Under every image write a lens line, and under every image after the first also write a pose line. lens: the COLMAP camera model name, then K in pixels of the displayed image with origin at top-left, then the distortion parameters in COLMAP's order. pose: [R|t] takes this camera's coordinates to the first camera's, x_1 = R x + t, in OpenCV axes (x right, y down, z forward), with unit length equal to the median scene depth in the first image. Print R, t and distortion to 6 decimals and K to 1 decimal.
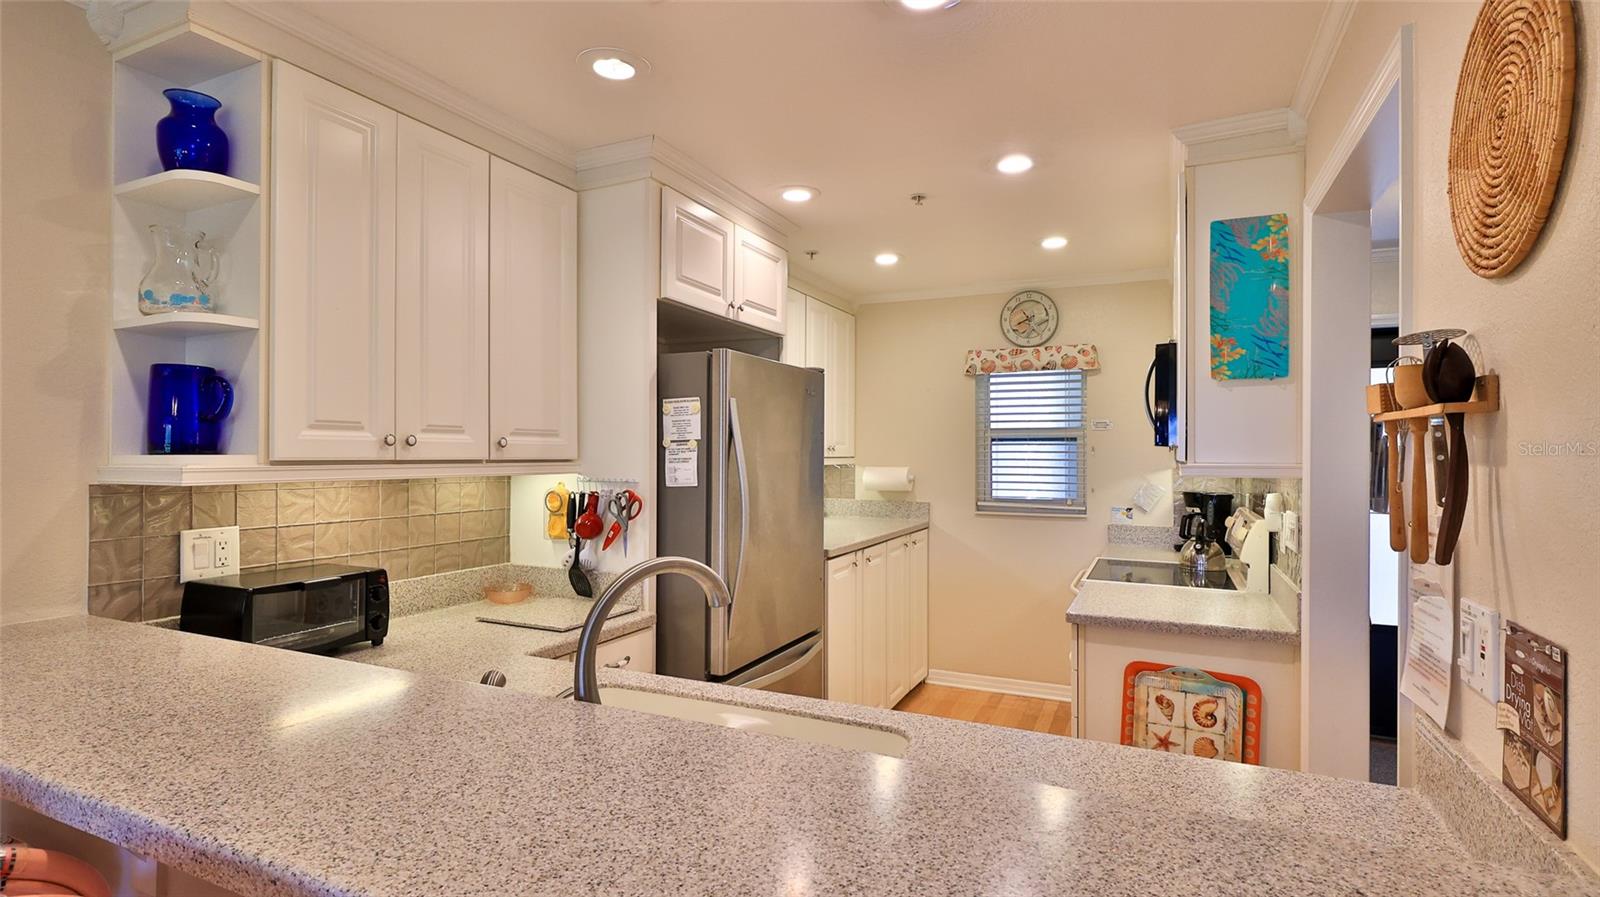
lens RADIAL K [[774.5, 0, 799.4], [0, 774.5, 444.0], [0, 0, 1]] dist [0.001665, 0.000272]
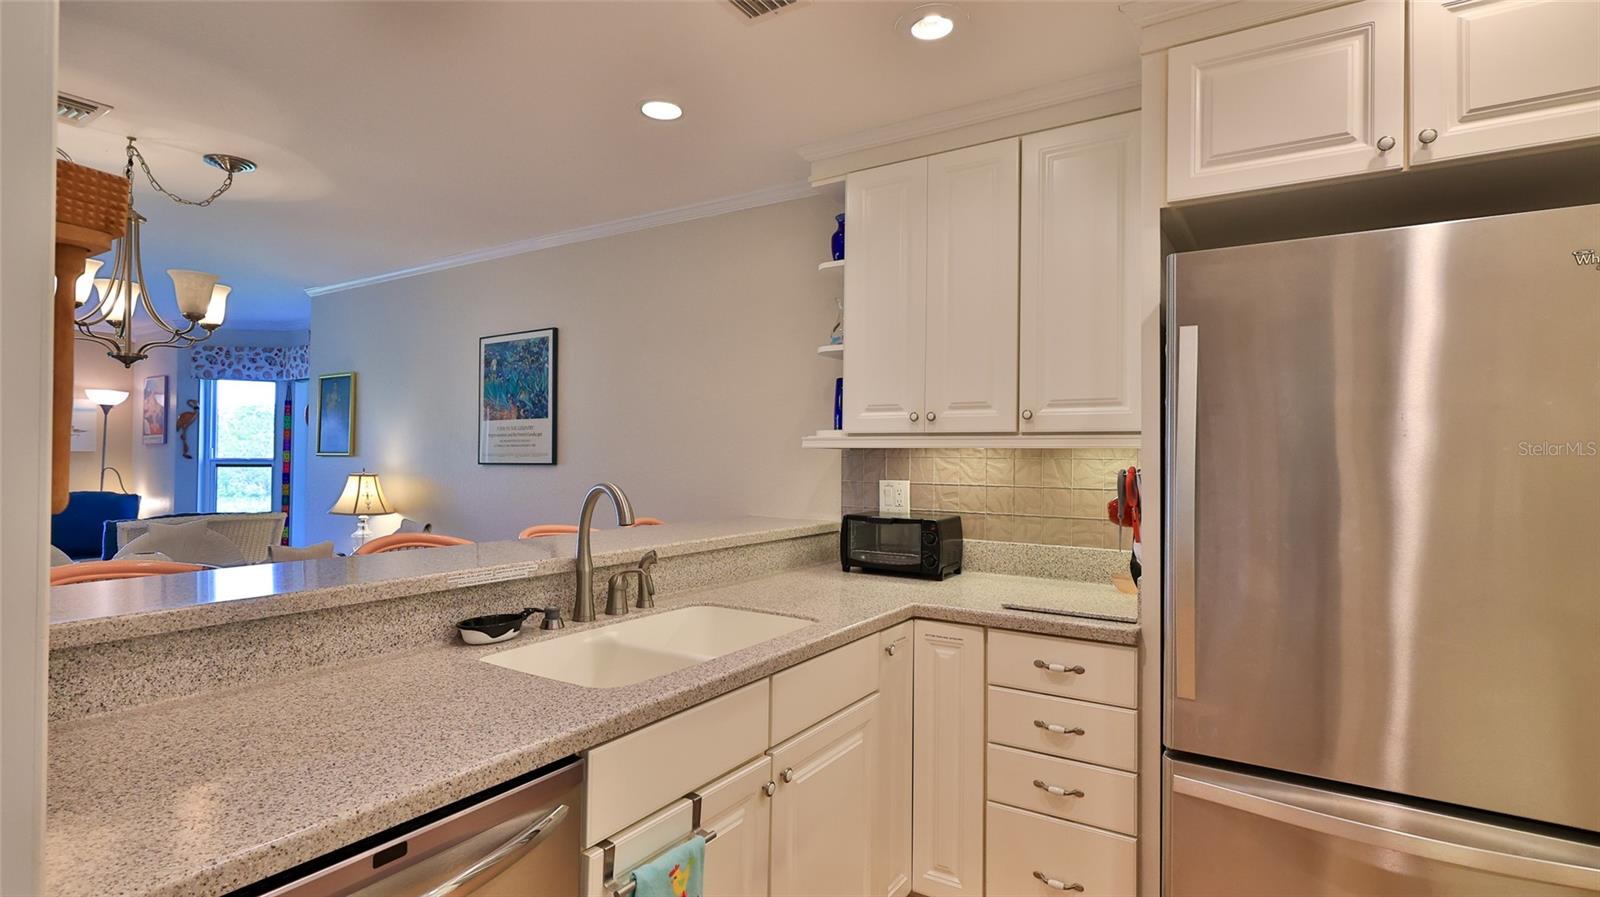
lens RADIAL K [[774.5, 0, 799.4], [0, 774.5, 444.0], [0, 0, 1]] dist [0.001665, 0.000272]
pose [[-0.133892, -0.021100, -0.990771, 0.435873], [0.001910, 0.999766, -0.021550, 0.037955], [0.990994, -0.004777, -0.133820, 0.559499]]
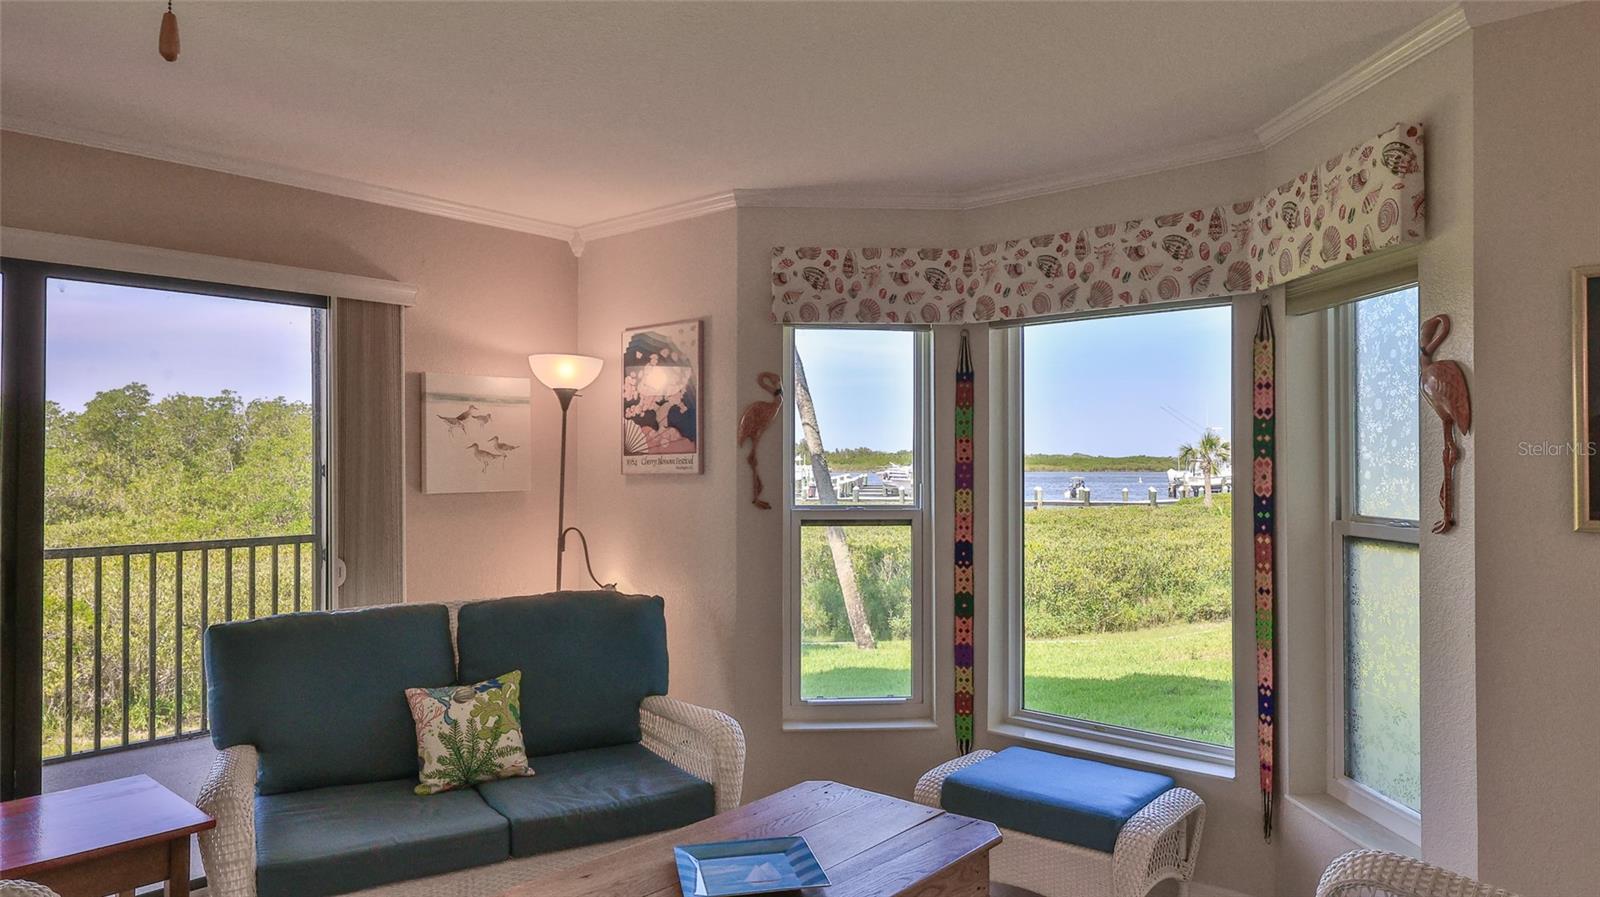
lens RADIAL K [[974.9, 0, 797.2], [0, 974.9, 440.2], [0, 0, 1]] dist [-0.011591, -0.001176]
pose [[-0.273998, -0.019805, -0.961526, -0.268569], [0.008210, 0.999703, -0.022931, -0.019974], [0.961695, -0.014177, -0.273754, -0.873099]]
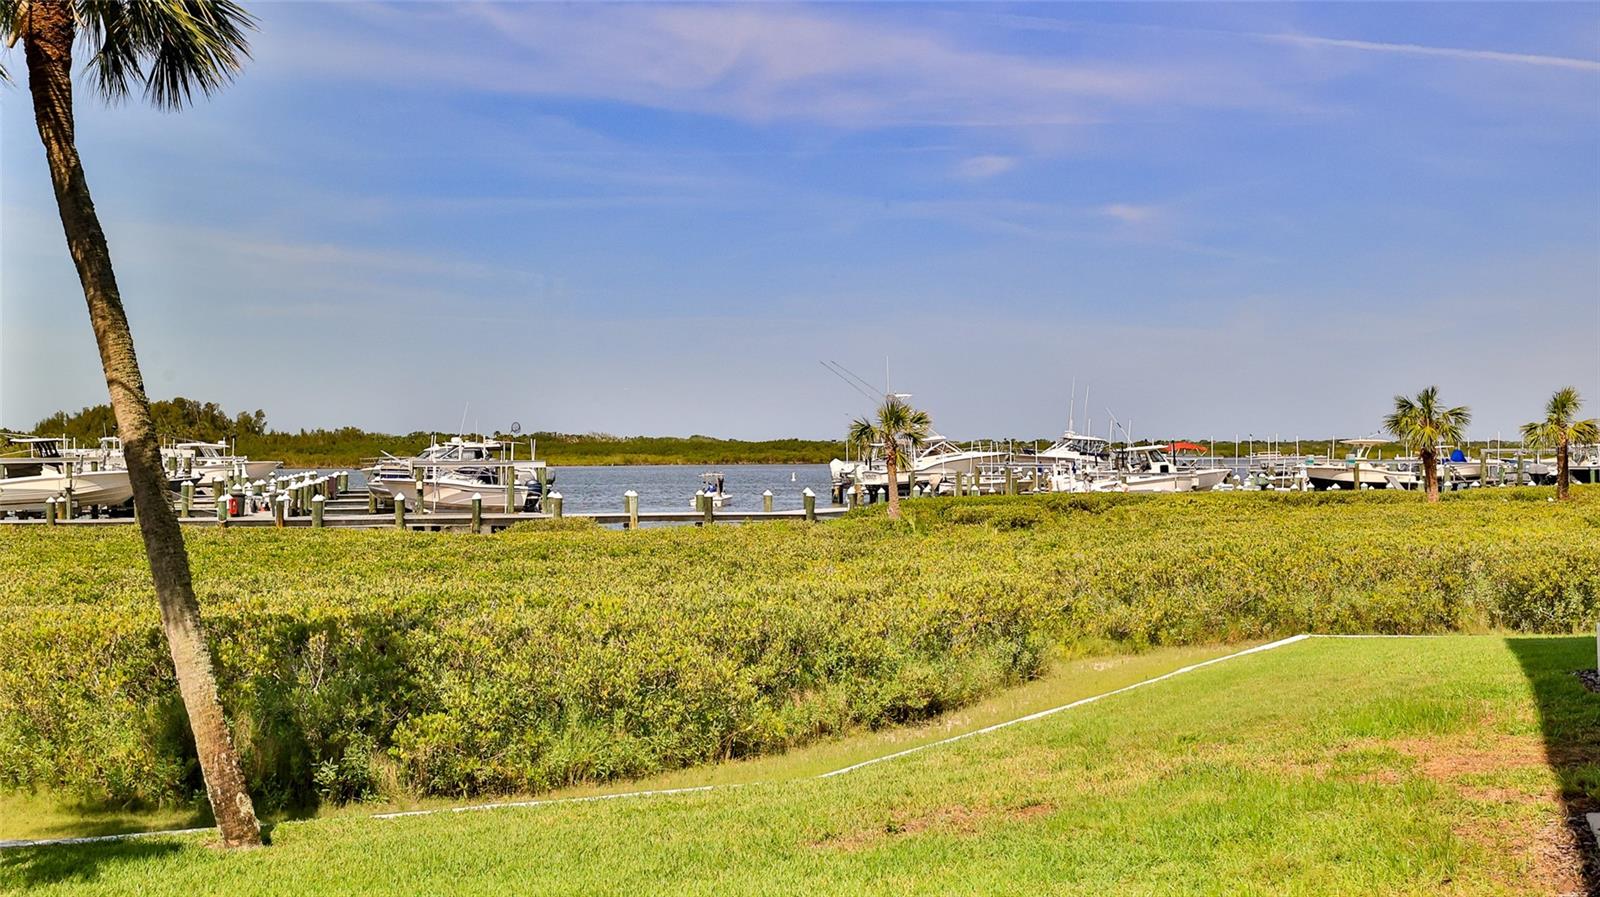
lens RADIAL K [[1593.0, 0, 800.0], [0, 1593.0, 448.5], [0, 0, 1]] dist [0.006917, -0.001294]
pose [[0.067261, 0.001322, -0.997735, -1.121436], [0.011987, 0.999926, 0.002133, -0.015439], [0.997663, -0.012103, 0.067240, -0.825811]]
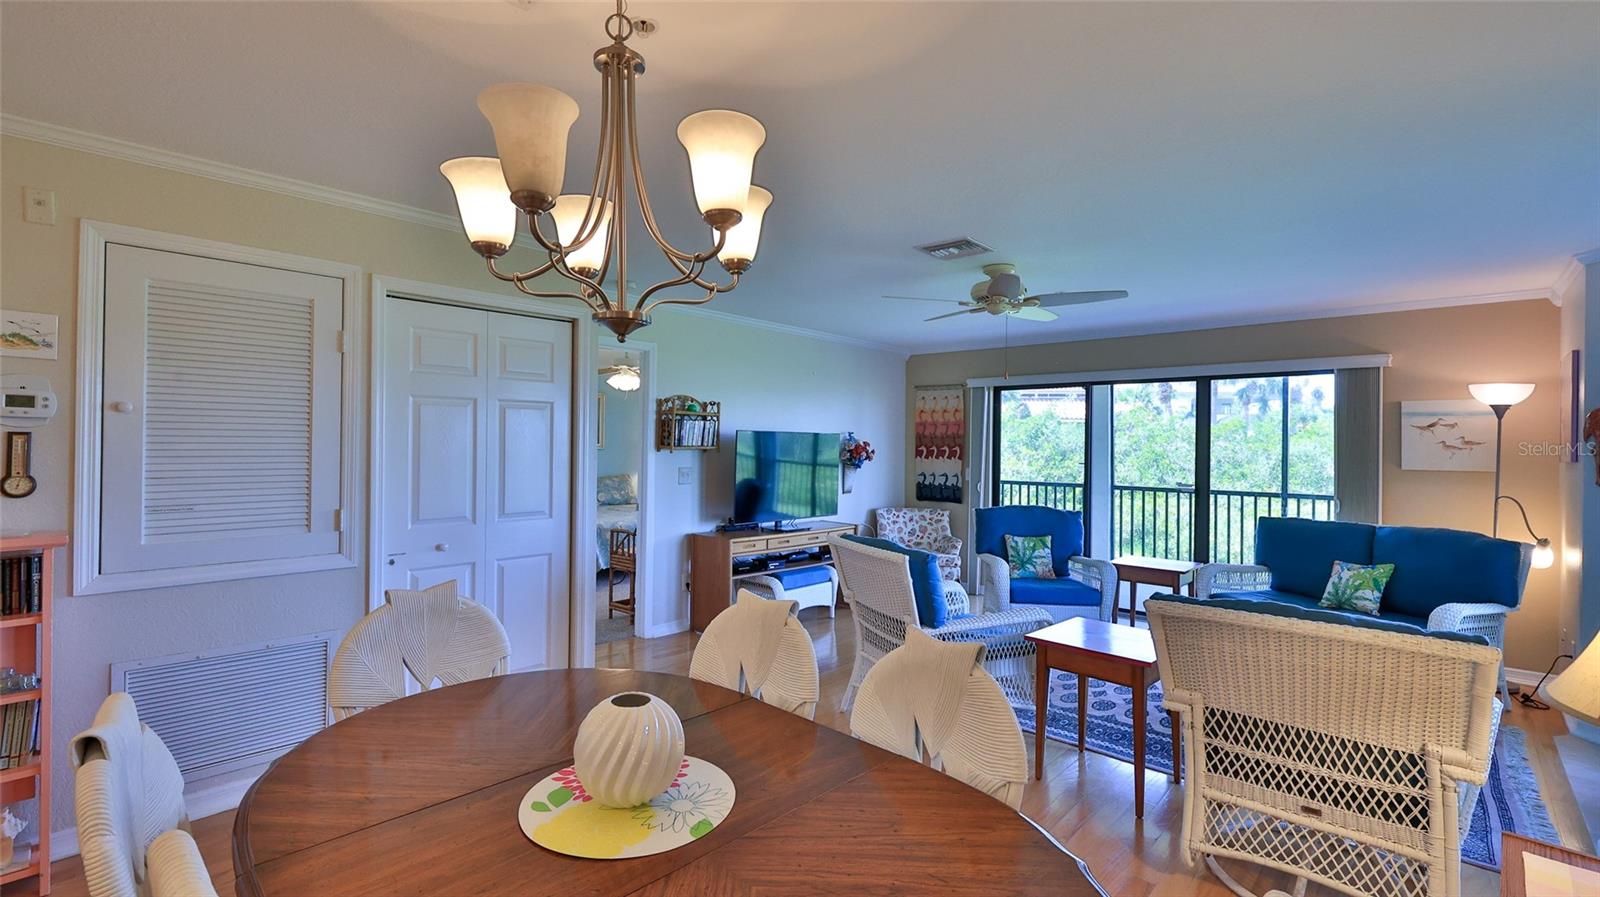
lens RADIAL K [[708.5, 0, 798.5], [0, 708.5, 441.5], [0, 0, 1]] dist [0.002001, 0.000397]
pose [[-0.954253, -0.016542, 0.298542, -0.469655], [-0.021668, 0.999669, -0.013867, 0.001269], [-0.298213, -0.019701, -0.954296, 0.109060]]
